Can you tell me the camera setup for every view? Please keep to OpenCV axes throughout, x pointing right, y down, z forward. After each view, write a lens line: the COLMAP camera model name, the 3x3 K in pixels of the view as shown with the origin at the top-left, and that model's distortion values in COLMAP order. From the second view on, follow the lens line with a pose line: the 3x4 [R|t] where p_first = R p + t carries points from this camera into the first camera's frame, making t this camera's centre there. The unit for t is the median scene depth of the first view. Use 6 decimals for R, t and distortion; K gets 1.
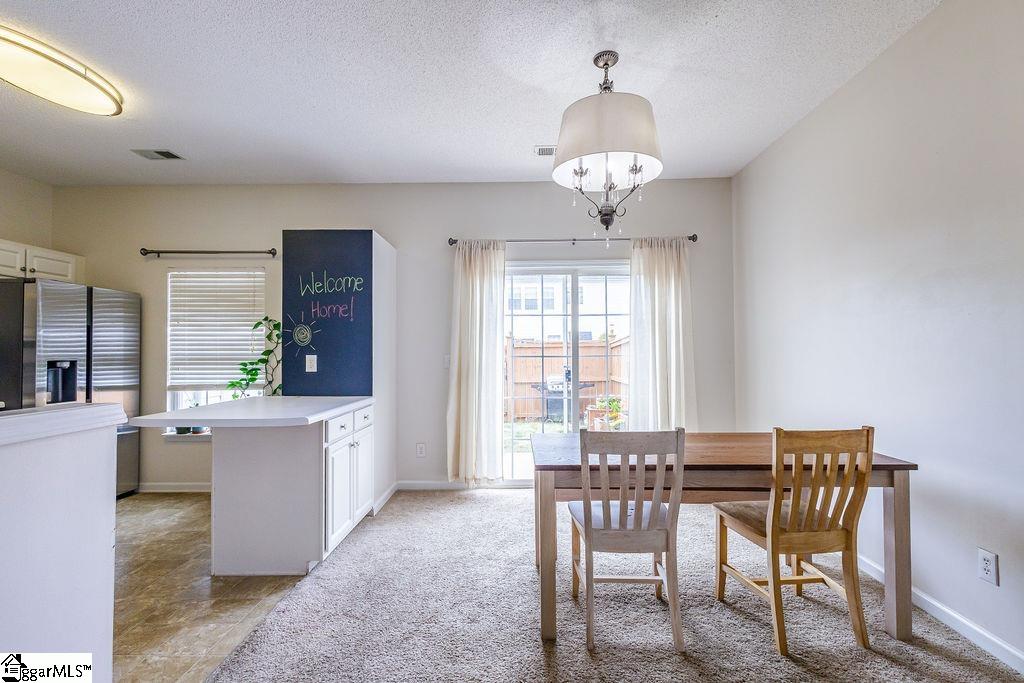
lens RADIAL K [[461.0, 0, 514.2], [0, 461.0, 345.4], [0, 0, 1]] dist [0.002169, 0.000437]
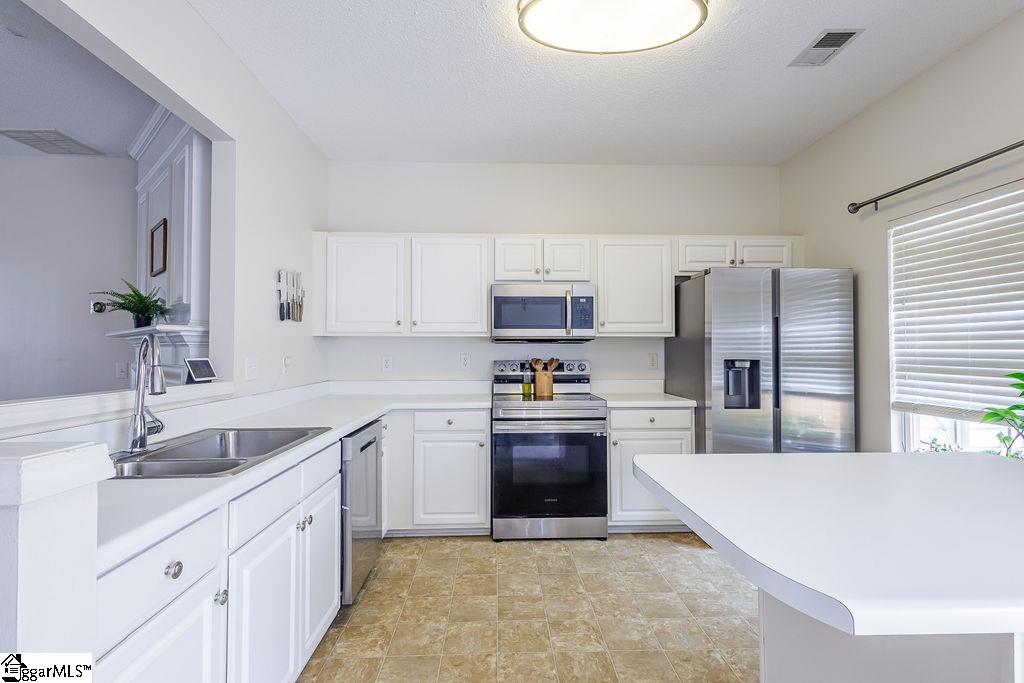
lens RADIAL K [[467.6, 0, 512.0], [0, 467.6, 341.5], [0, 0, 1]] dist [0.001287, 0.000140]
pose [[0.037210, -0.015325, -0.999190, -0.108297], [0.009177, 0.999845, -0.014993, 0.006821], [0.999265, -0.008612, 0.037345, 0.441958]]
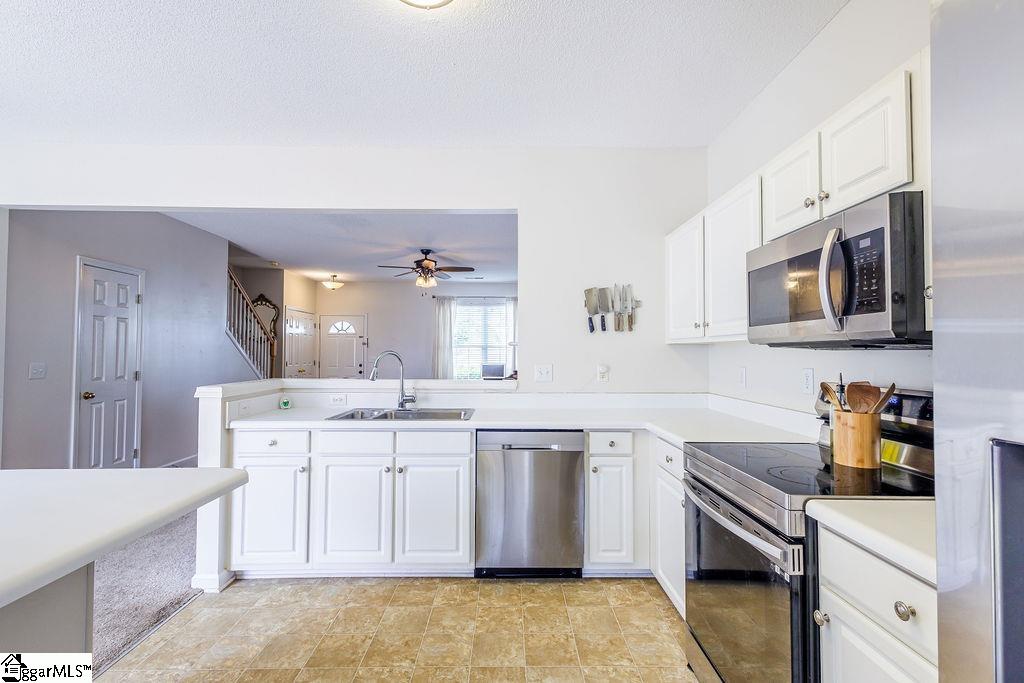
lens RADIAL K [[467.6, 0, 512.0], [0, 467.6, 341.5], [0, 0, 1]] dist [0.001287, 0.000140]
pose [[-0.999797, -0.001832, -0.020077, -0.656783], [-0.001152, 0.999426, -0.033844, 0.004317], [0.020127, -0.033814, -0.999225, 0.909912]]
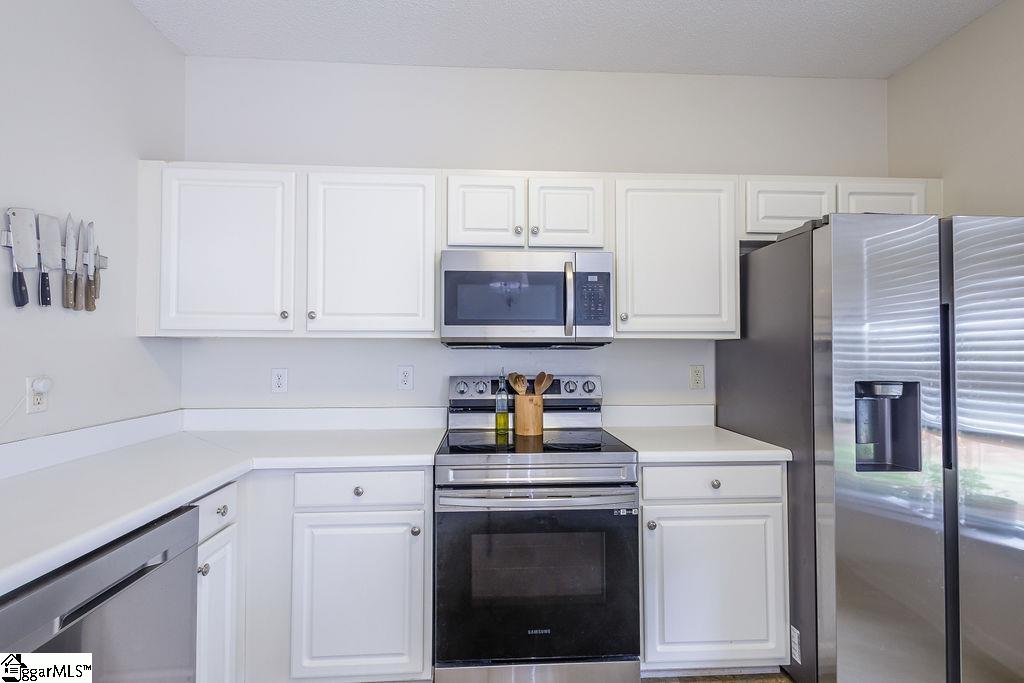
lens RADIAL K [[467.6, 0, 512.0], [0, 467.6, 341.5], [0, 0, 1]] dist [0.001287, 0.000140]
pose [[0.059551, -0.018449, -0.998055, -0.428317], [0.007792, 0.999807, -0.018016, -0.001361], [0.998195, -0.006704, 0.059683, 0.481192]]
